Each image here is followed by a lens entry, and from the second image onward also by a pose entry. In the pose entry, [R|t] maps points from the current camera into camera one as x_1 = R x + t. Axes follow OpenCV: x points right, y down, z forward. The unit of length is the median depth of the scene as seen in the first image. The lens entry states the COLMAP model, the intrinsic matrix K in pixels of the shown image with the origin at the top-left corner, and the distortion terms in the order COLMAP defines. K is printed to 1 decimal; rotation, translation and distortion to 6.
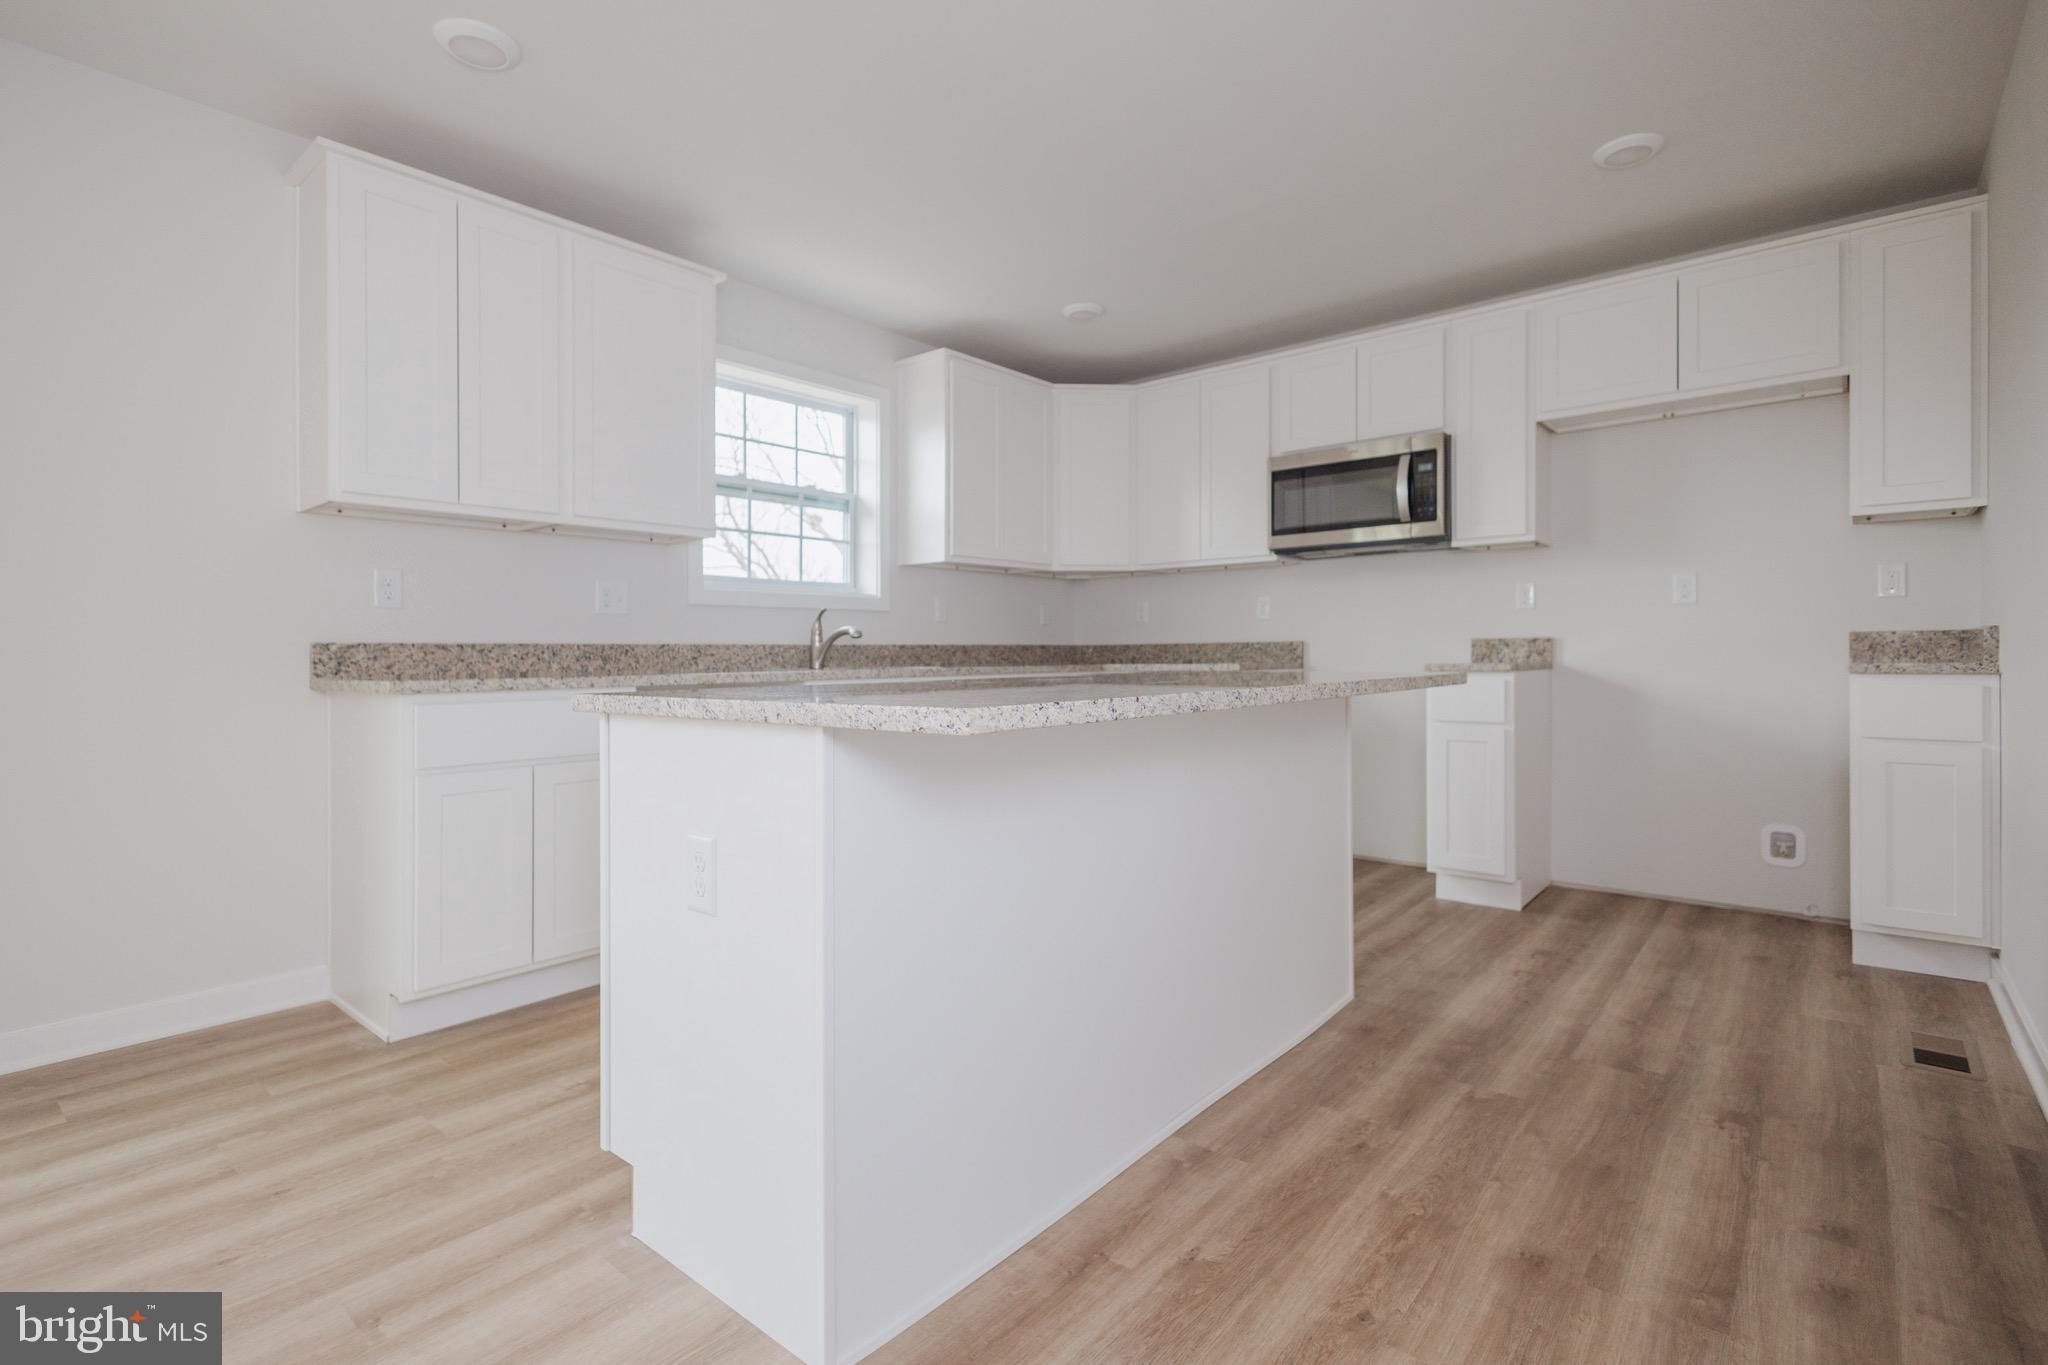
lens RADIAL K [[959.2, 0, 1027.5], [0, 959.2, 667.8], [0, 0, 1]] dist [0.012836, -0.001922]
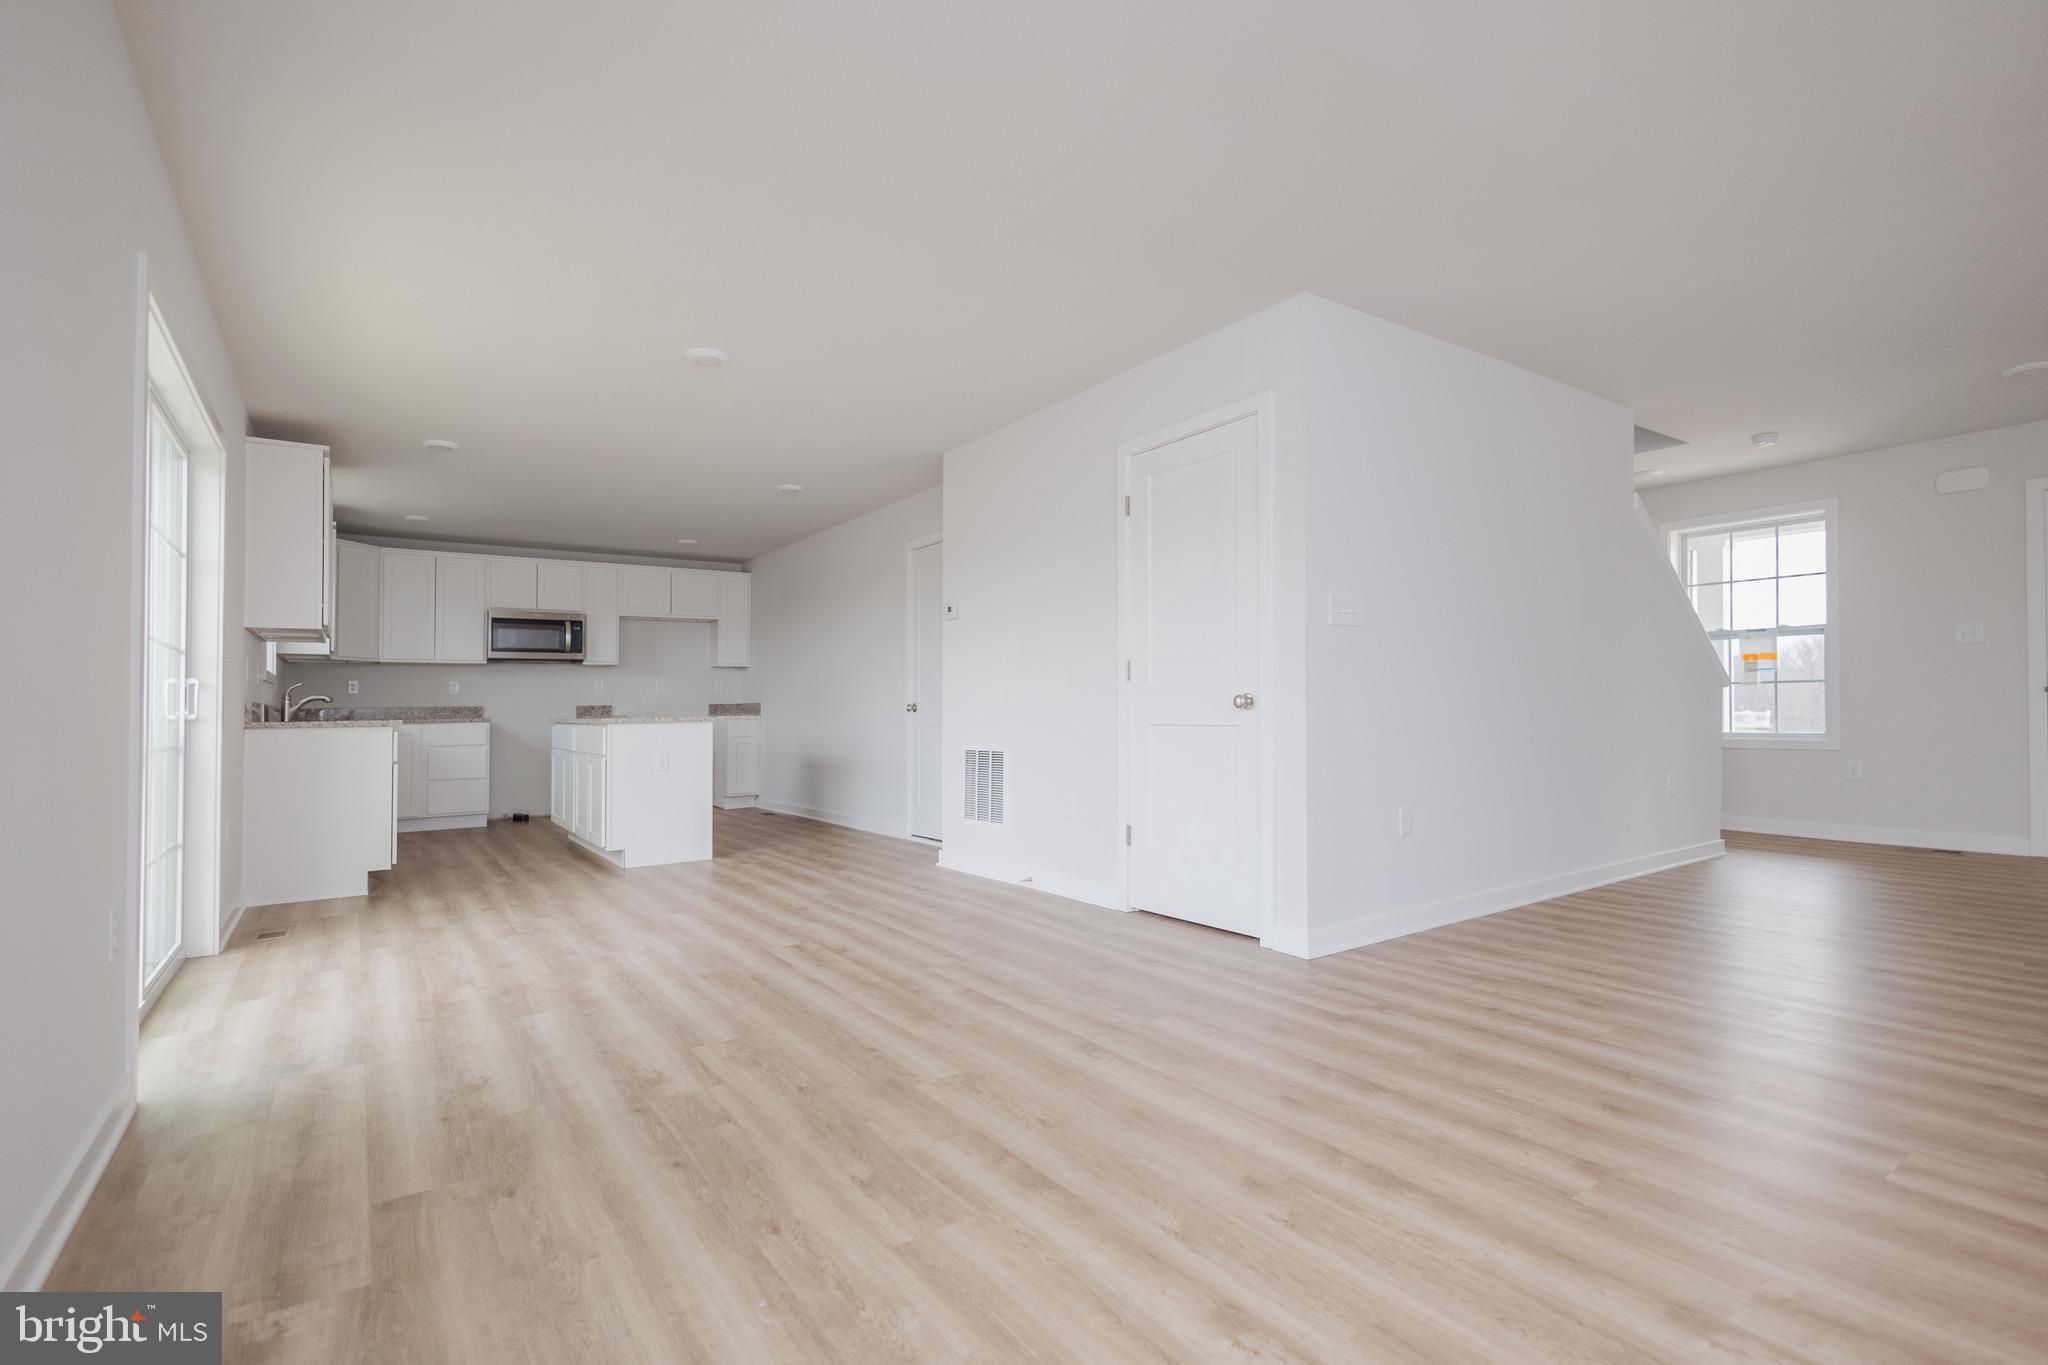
lens RADIAL K [[959.2, 0, 1029.7], [0, 959.2, 686.3], [0, 0, 1]] dist [0.012836, -0.001922]
pose [[0.254059, 0.025607, 0.966850, -1.459170], [0.029509, 0.998979, -0.034212, 0.032945], [-0.966739, 0.037222, 0.253044, -0.568833]]
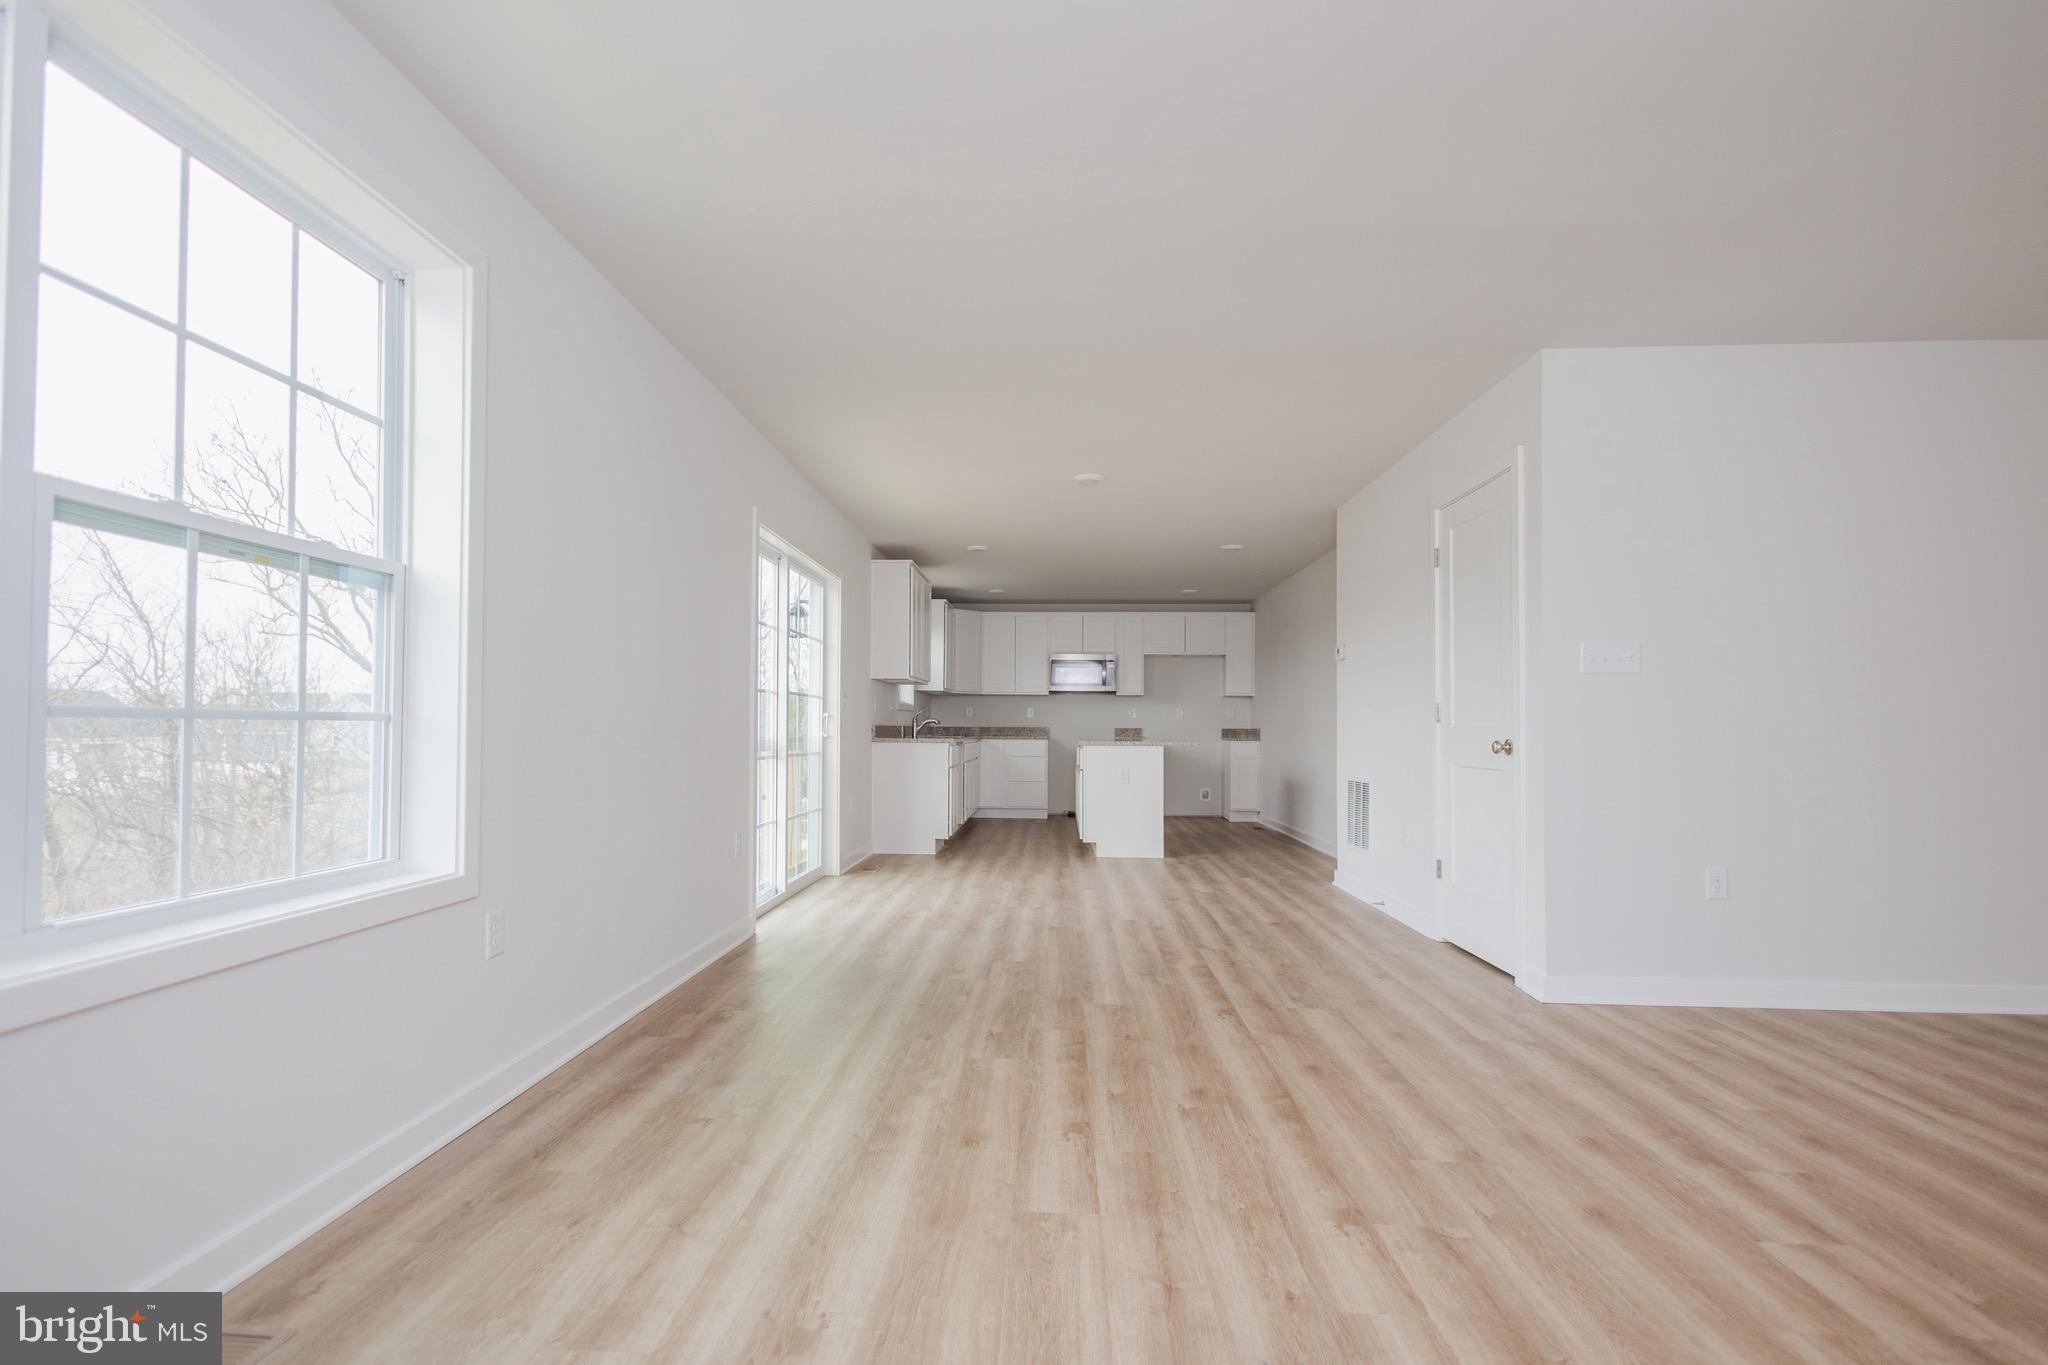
lens RADIAL K [[959.2, 0, 1004.6], [0, 959.2, 722.4], [0, 0, 1]] dist [0.012836, -0.001922]
pose [[0.796986, 0.018018, 0.603728, -1.487619], [-0.004225, 0.999697, -0.024258, 0.022067], [-0.603983, 0.016782, 0.796821, -1.007324]]
